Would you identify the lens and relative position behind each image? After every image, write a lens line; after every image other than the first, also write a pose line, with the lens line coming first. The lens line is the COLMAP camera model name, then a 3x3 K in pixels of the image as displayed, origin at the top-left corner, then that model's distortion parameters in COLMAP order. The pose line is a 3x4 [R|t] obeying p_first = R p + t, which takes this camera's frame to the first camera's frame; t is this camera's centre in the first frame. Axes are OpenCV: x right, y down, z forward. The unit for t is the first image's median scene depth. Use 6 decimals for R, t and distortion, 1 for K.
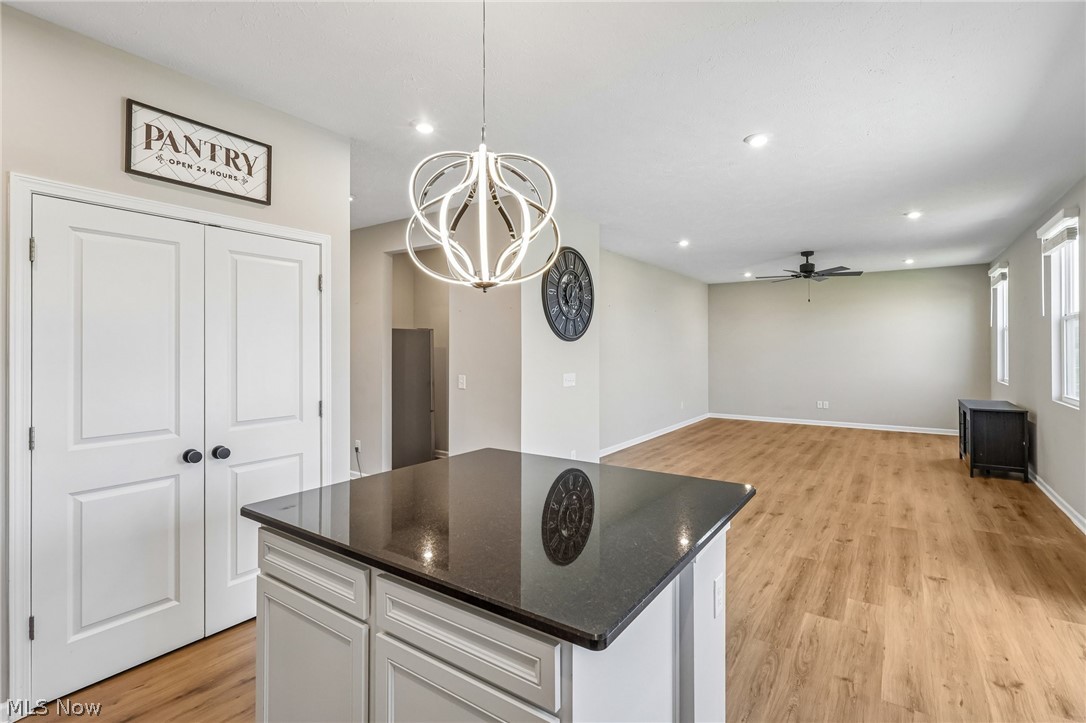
lens RADIAL K [[507.2, 0, 546.0], [0, 507.2, 353.8], [0, 0, 1]] dist [0.000213, 0.000541]
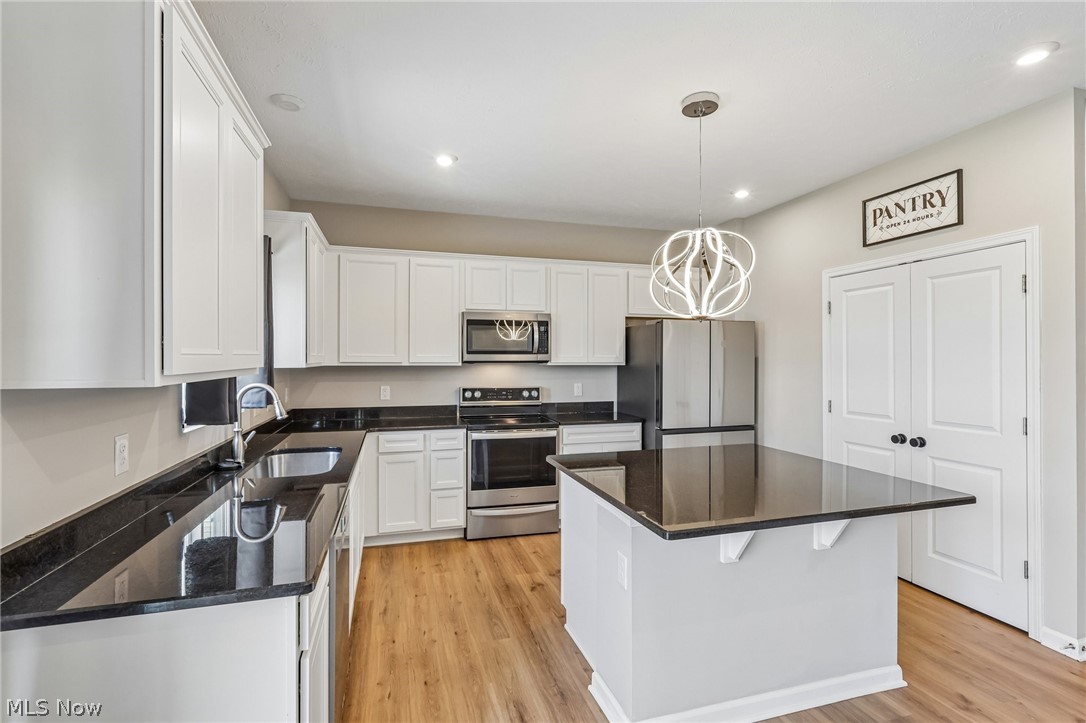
lens RADIAL K [[507.2, 0, 546.0], [0, 507.2, 353.8], [0, 0, 1]] dist [0.000213, 0.000541]
pose [[-0.617361, -0.003560, -0.786672, 0.917682], [-0.002438, 0.999994, -0.002612, -0.017251], [0.786676, 0.000305, -0.617365, 1.068600]]
